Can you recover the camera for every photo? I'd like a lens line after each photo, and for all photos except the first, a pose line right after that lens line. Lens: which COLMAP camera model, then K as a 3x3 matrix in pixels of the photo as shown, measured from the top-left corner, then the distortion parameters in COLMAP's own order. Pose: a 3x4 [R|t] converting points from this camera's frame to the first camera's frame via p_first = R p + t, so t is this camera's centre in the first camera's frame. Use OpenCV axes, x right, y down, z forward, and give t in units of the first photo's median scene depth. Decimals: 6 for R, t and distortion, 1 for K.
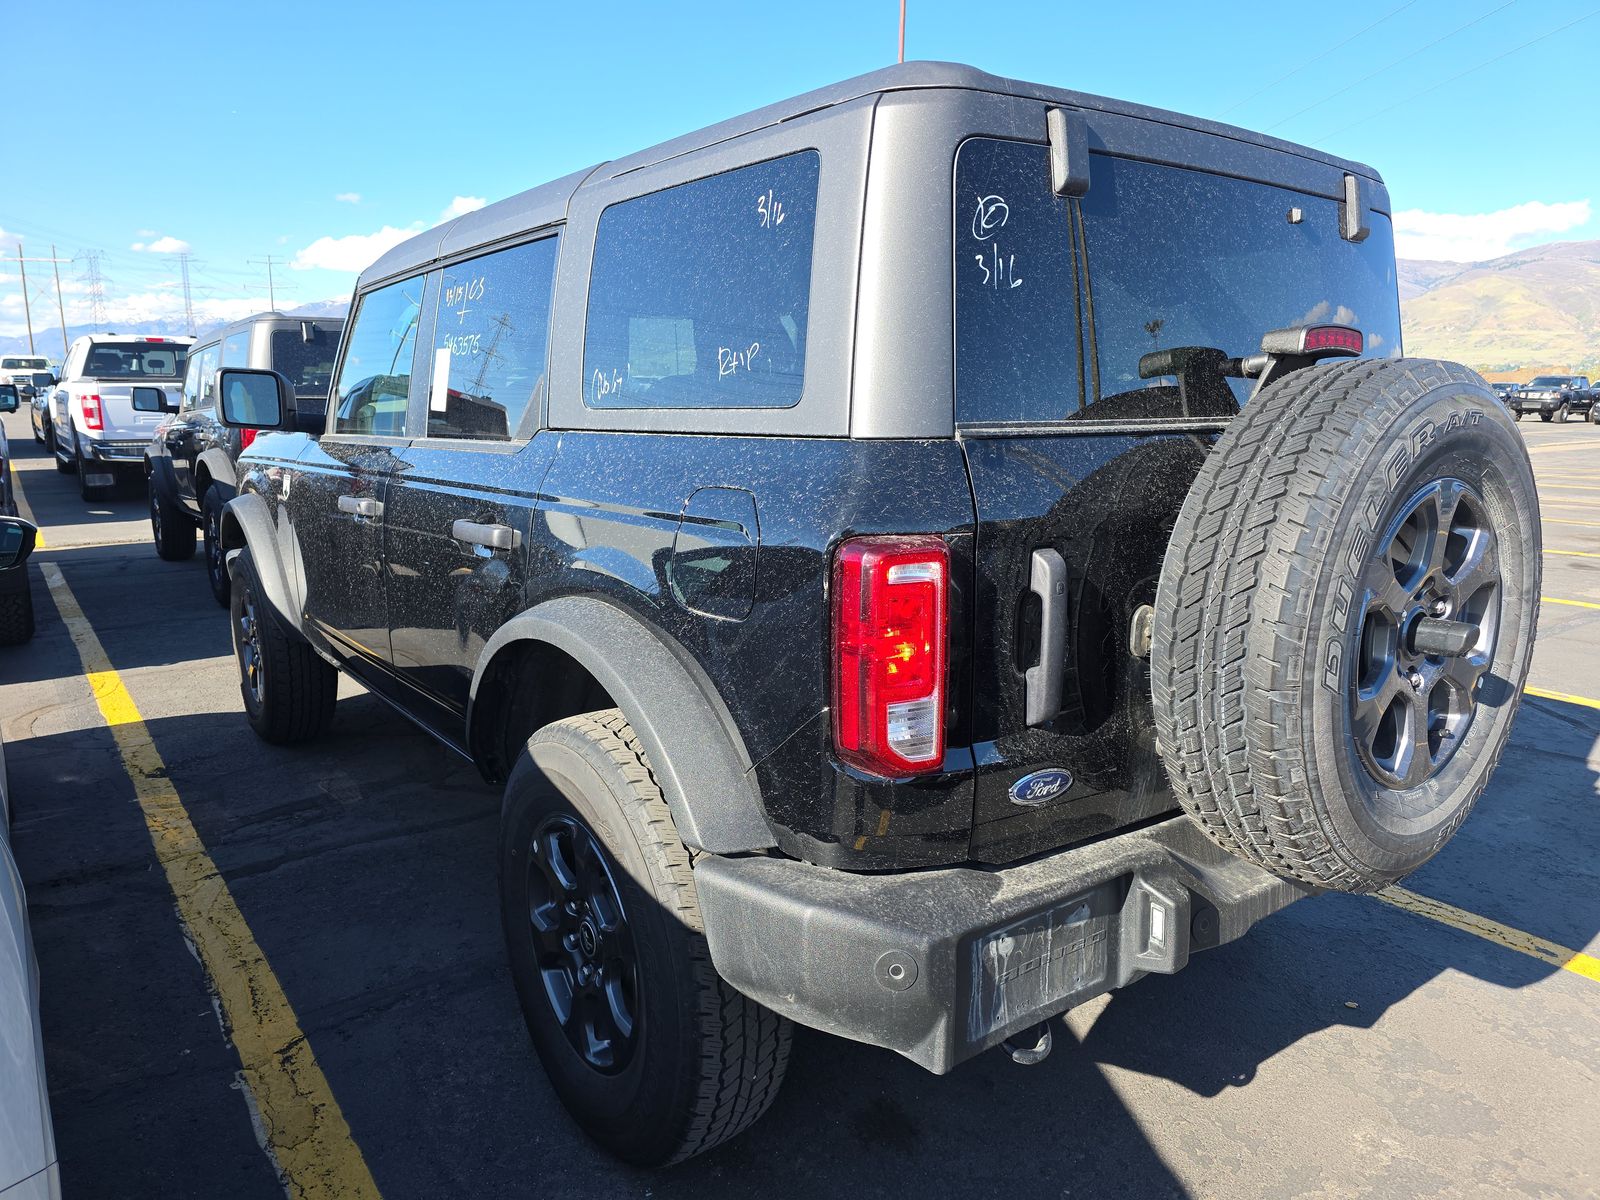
lens RADIAL K [[1084.9, 0, 798.1], [0, 1084.9, 593.1], [0, 0, 1]] dist [0.041780, -0.022397]
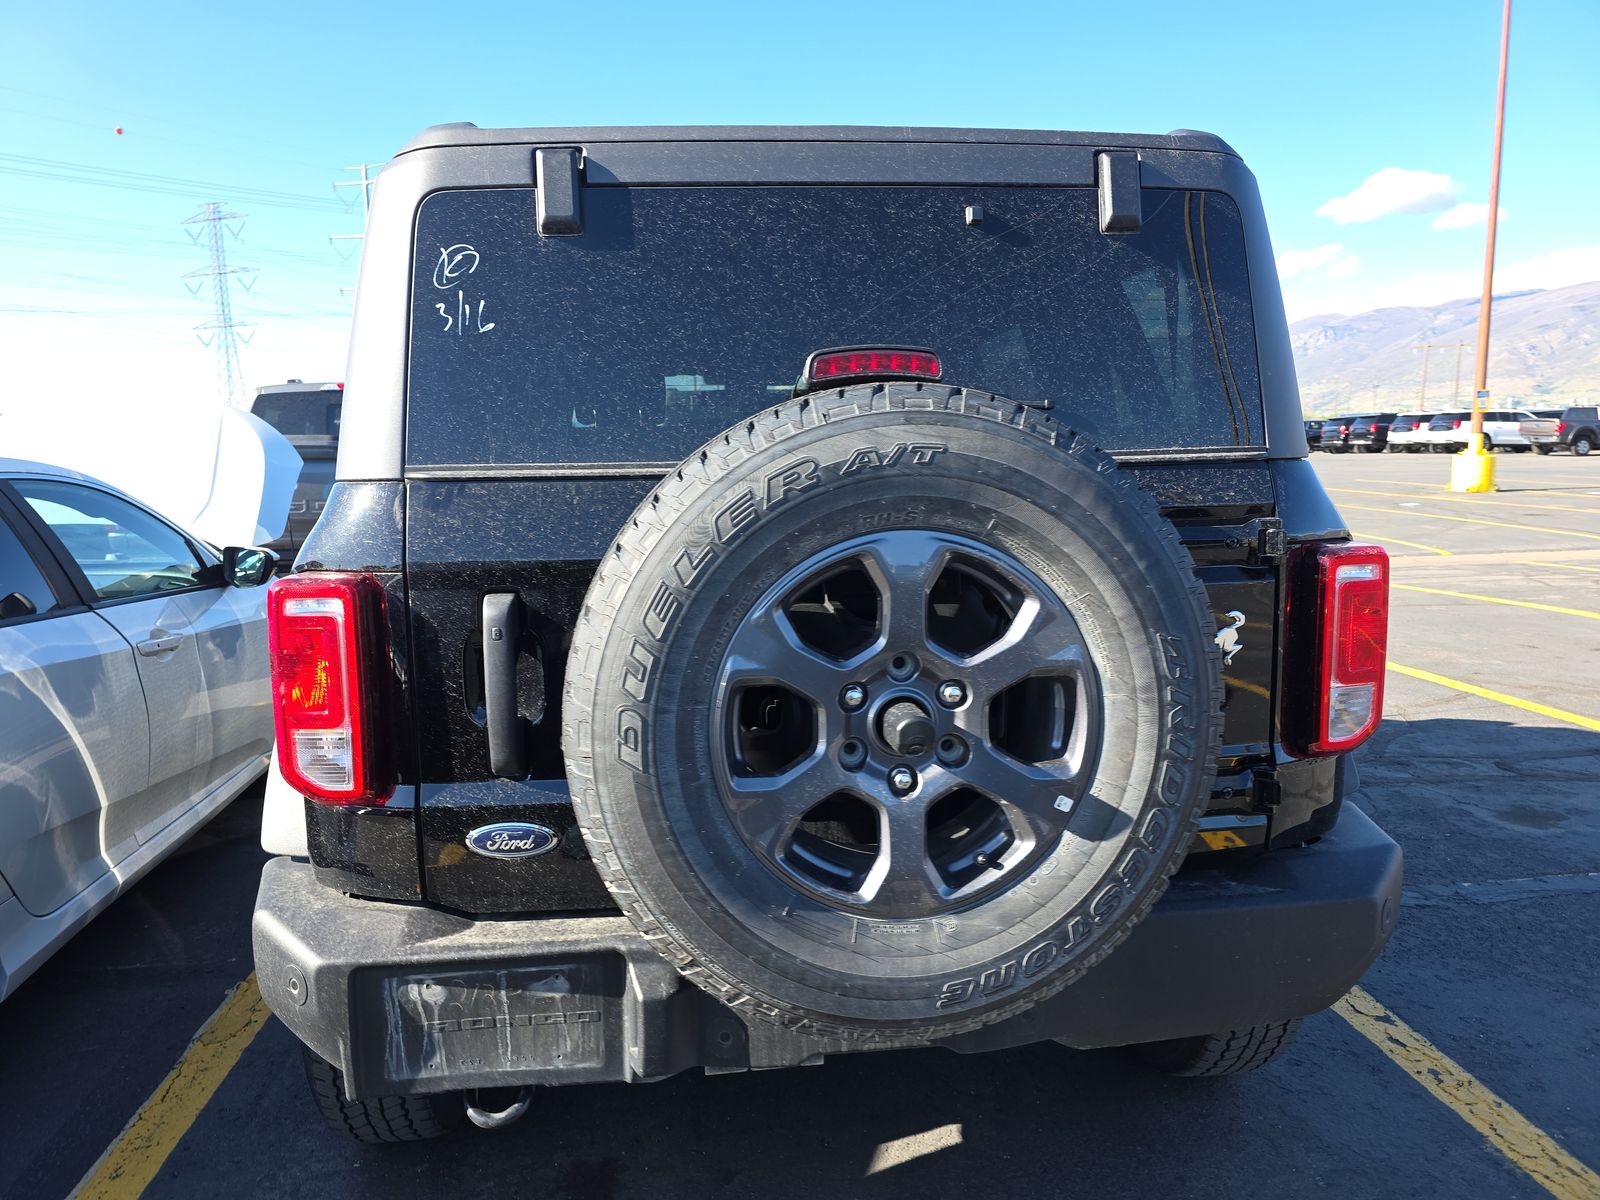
lens RADIAL K [[1084.9, 0, 799.2], [0, 1084.9, 601.6], [0, 0, 1]] dist [0.041780, -0.022397]
pose [[0.857352, 0.048393, -0.512450, 0.944056], [-0.071746, 0.997087, -0.025874, -0.027188], [0.509705, 0.058949, 0.858327, 0.292117]]
